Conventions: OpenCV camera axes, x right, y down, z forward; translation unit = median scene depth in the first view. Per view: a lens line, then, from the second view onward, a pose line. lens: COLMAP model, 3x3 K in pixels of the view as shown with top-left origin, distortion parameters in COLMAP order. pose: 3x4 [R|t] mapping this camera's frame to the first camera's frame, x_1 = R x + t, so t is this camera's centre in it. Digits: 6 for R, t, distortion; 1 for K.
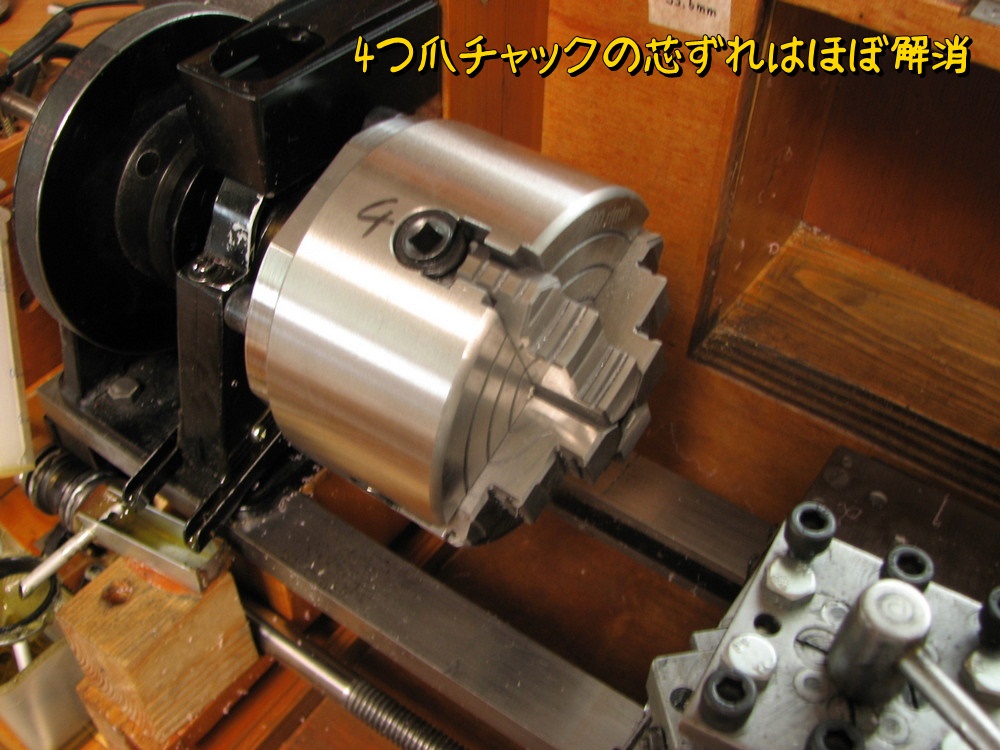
lens RADIAL K [[1063.0, 0, 486.8], [0, 1063.0, 375.2], [0, 0, 1]] dist [-0.168478, 0.123714]
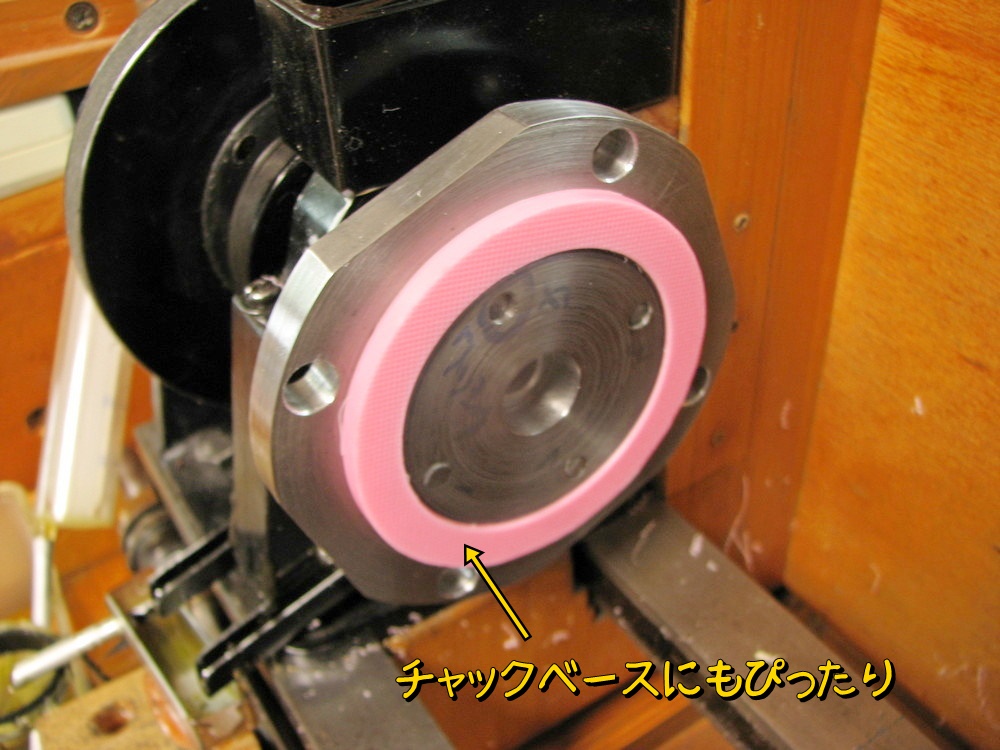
lens RADIAL K [[1063.0, 0, 486.8], [0, 1063.0, 375.2], [0, 0, 1]] dist [-0.168478, 0.123714]
pose [[0.931333, 0.177523, -0.317970, 0.073277], [-0.207268, 0.976317, -0.062007, -0.033956], [0.299432, 0.123654, 0.946071, 0.344287]]
